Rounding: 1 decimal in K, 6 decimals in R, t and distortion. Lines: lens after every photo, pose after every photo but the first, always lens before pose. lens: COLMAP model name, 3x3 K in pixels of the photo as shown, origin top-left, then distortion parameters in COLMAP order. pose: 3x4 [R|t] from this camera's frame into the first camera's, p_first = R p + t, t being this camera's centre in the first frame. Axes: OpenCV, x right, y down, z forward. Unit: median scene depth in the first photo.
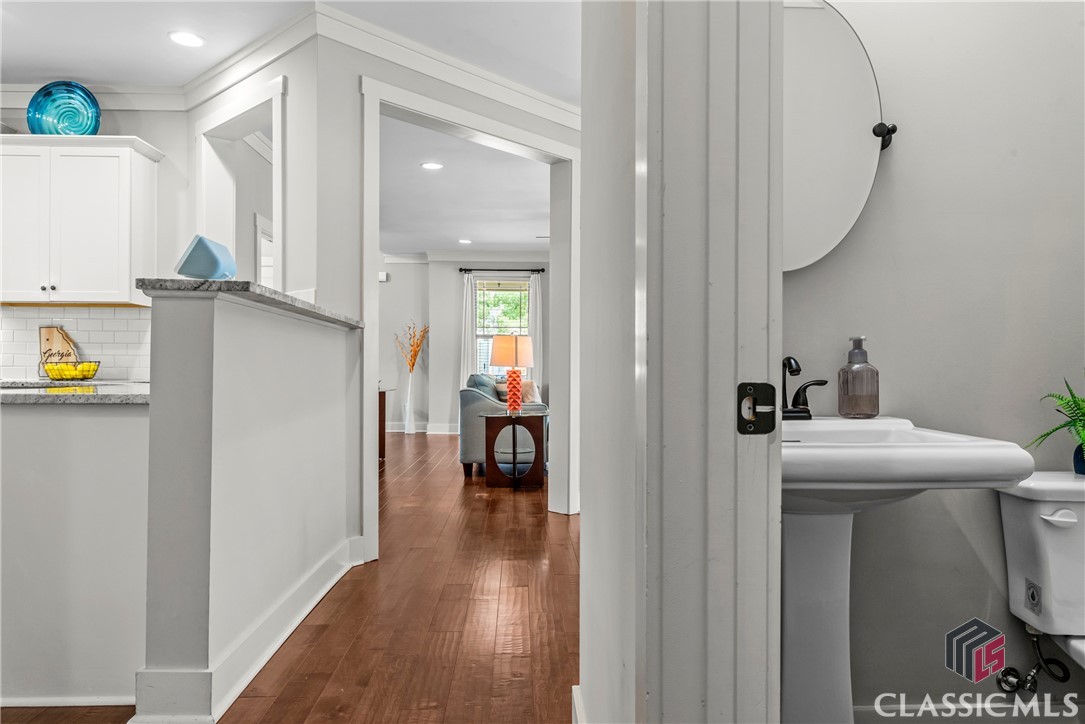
lens RADIAL K [[716.4, 0, 542.7], [0, 716.4, 366.1], [0, 0, 1]] dist [-0.002163, -0.005322]
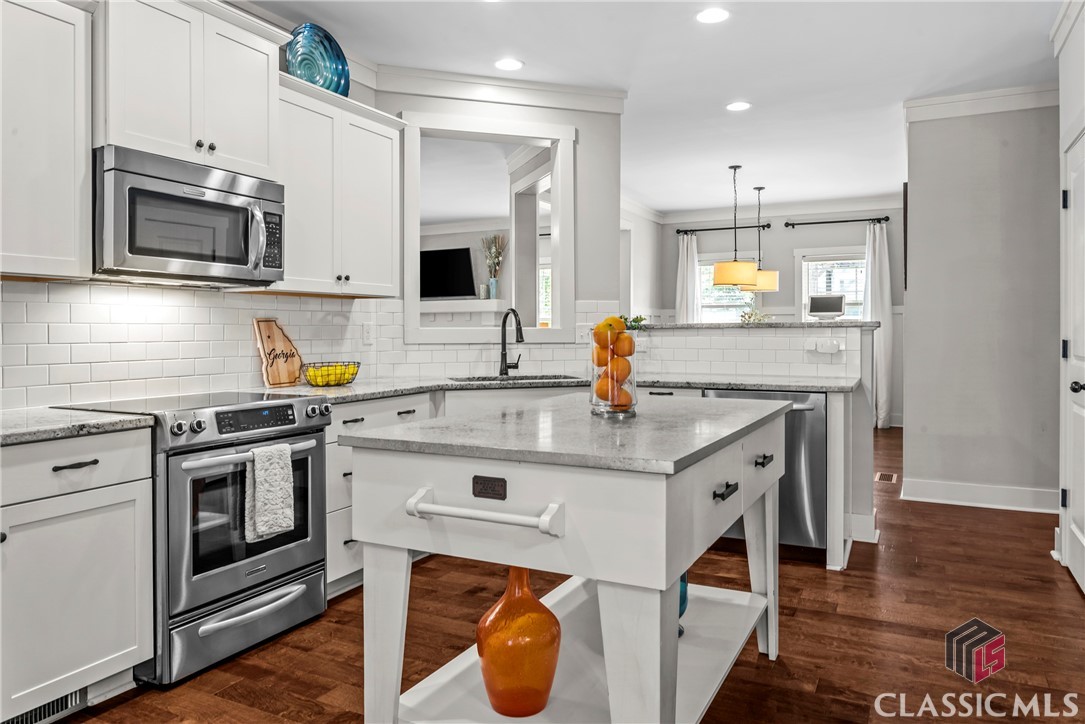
lens RADIAL K [[751.4, 0, 545.0], [0, 751.4, 327.4], [0, 0, 1]] dist [-0.005200, -0.002258]
pose [[0.489412, 0.002924, 0.872048, -1.270704], [-0.001823, 0.999996, -0.002330, -0.046261], [-0.872051, -0.000450, 0.489416, 0.338377]]
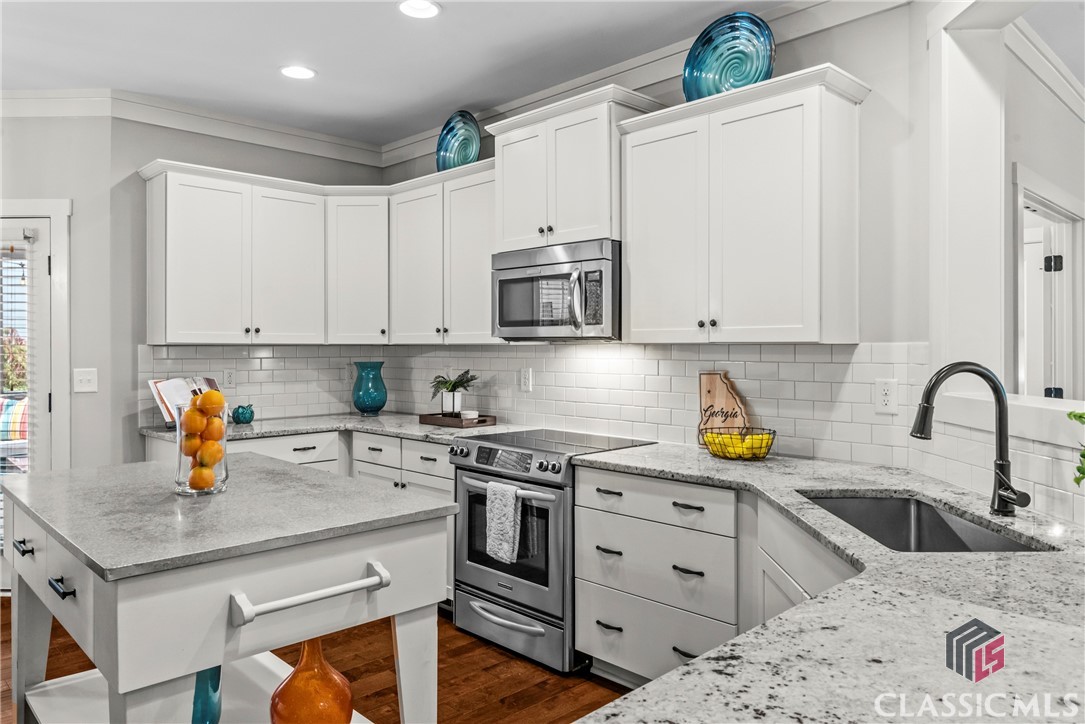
lens RADIAL K [[738.1, 0, 554.7], [0, 738.1, 348.8], [0, 0, 1]] dist [-0.001038, -0.000067]
pose [[0.669366, 0.002014, -0.742931, -0.255316], [0.002860, 0.999982, 0.005288, -0.084142], [0.742928, -0.005665, 0.669348, 0.402405]]
